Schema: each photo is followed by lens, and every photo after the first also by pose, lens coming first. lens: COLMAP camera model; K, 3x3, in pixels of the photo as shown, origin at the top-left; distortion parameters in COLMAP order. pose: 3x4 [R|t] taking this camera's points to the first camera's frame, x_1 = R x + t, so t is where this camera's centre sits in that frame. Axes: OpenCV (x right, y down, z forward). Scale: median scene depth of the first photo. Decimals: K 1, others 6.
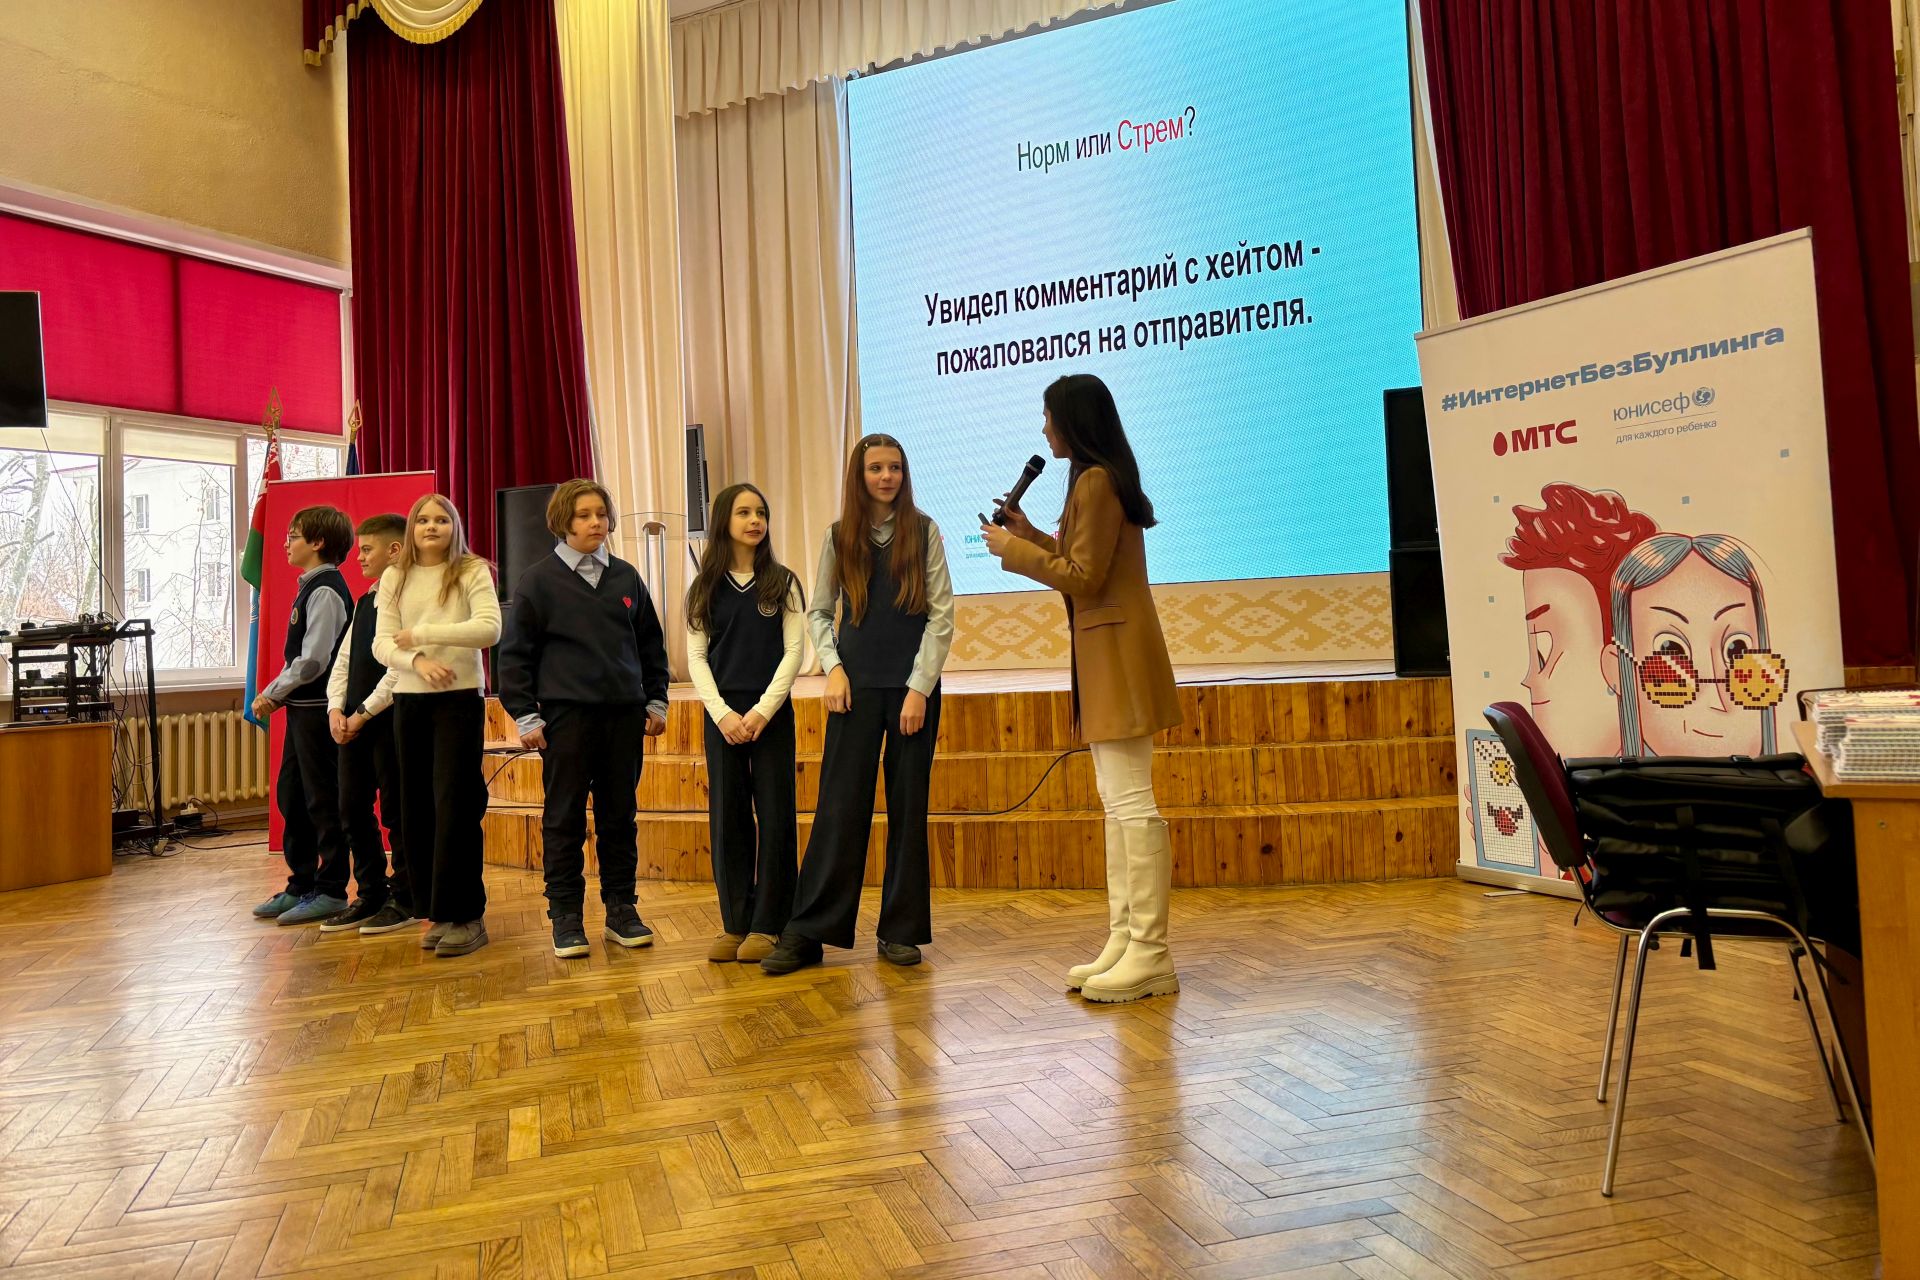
lens RADIAL K [[1449.3, 0, 958.7], [0, 1449.3, 560.2], [0, 0, 1]] dist [0.061819, 0.001335]
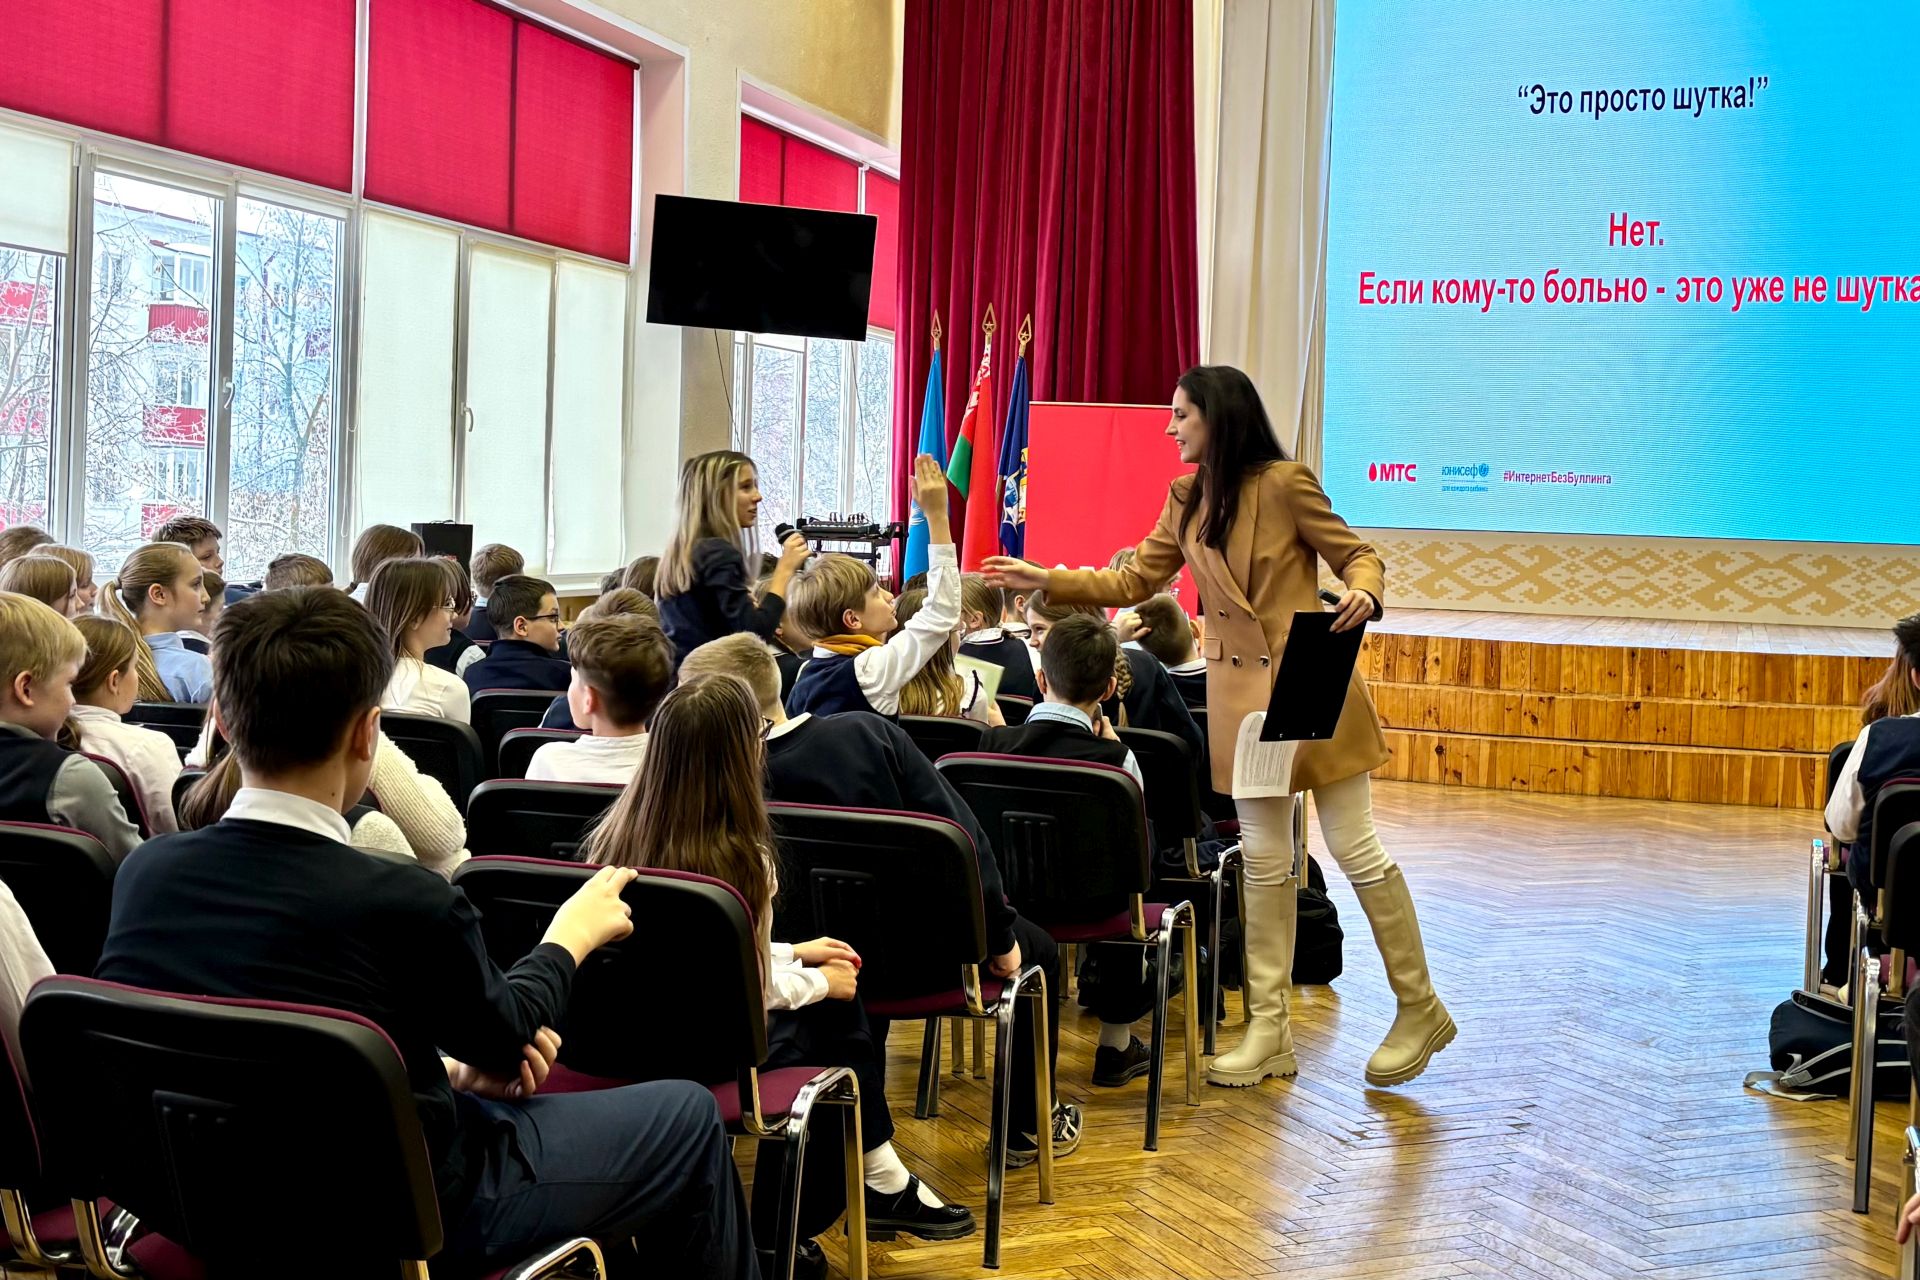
lens RADIAL K [[2281.8, 0, 890.6], [0, 2281.8, 516.9], [0, 0, 1]] dist [0.232459, -0.747152]
pose [[0.987673, 0.070272, 0.139871, -0.641300], [-0.078353, 0.995509, 0.053123, -0.041557], [-0.135510, -0.063427, 0.988744, -0.505779]]
